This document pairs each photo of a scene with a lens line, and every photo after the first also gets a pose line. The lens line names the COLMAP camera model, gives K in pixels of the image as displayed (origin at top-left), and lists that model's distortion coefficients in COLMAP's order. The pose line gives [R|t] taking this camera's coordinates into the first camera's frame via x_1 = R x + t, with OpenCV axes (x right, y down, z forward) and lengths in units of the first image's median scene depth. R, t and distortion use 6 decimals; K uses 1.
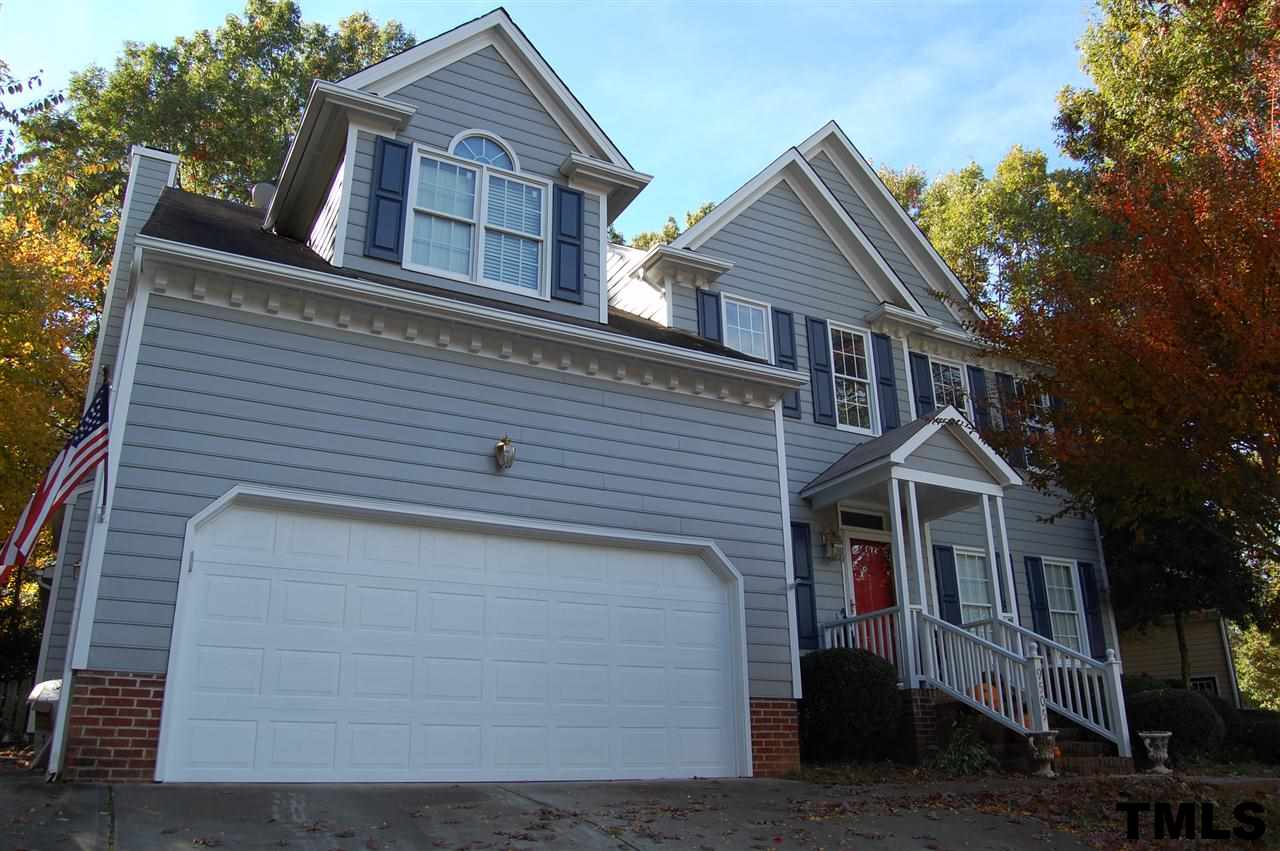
lens RADIAL K [[1011.6, 0, 639.5], [0, 1011.6, 422.8], [0, 0, 1]] dist [-0.082117, 0.030465]
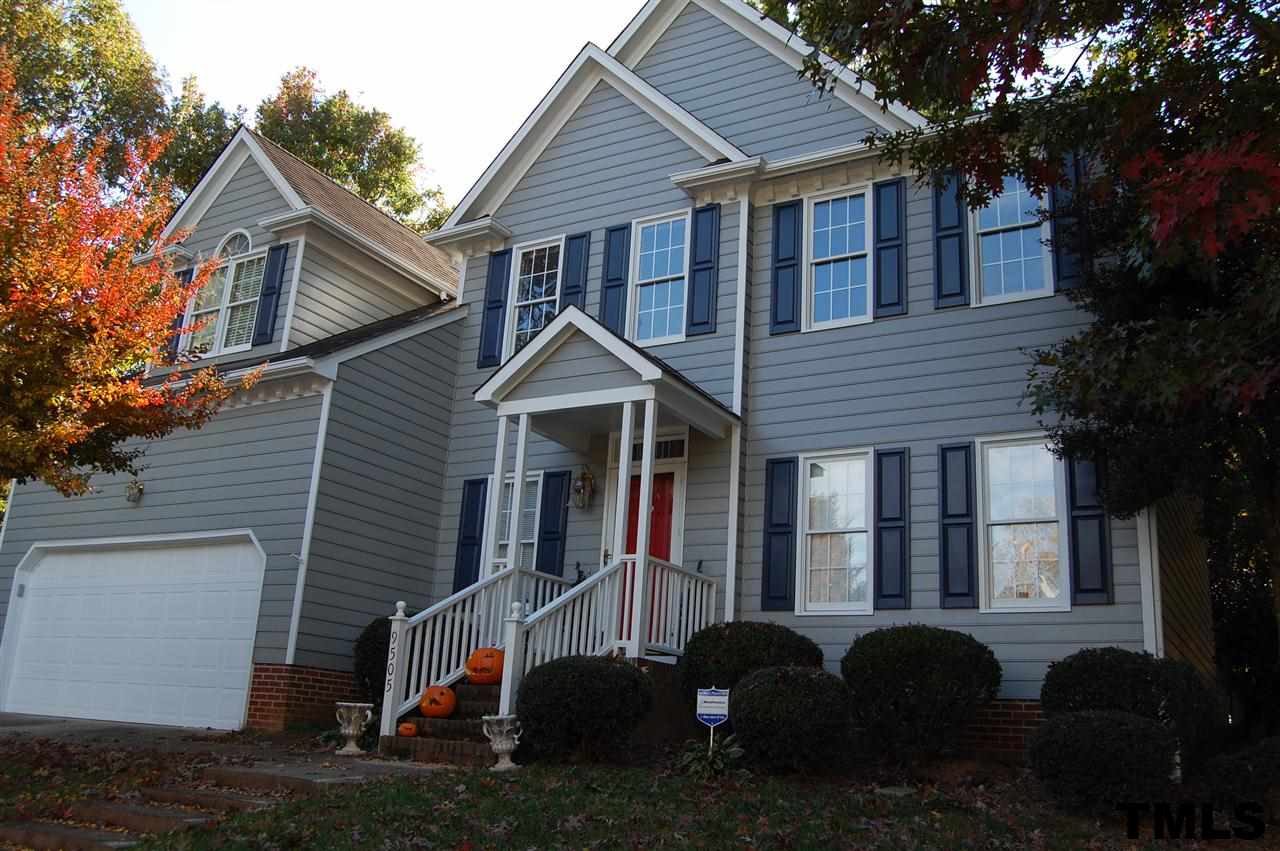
lens RADIAL K [[1011.6, 0, 640.5], [0, 1011.6, 430.6], [0, 0, 1]] dist [-0.082117, 0.030465]
pose [[0.535973, -0.184932, -0.823731, 1.174655], [0.239686, 0.968896, -0.061567, 0.169872], [0.809496, -0.164438, 0.563628, 0.672233]]
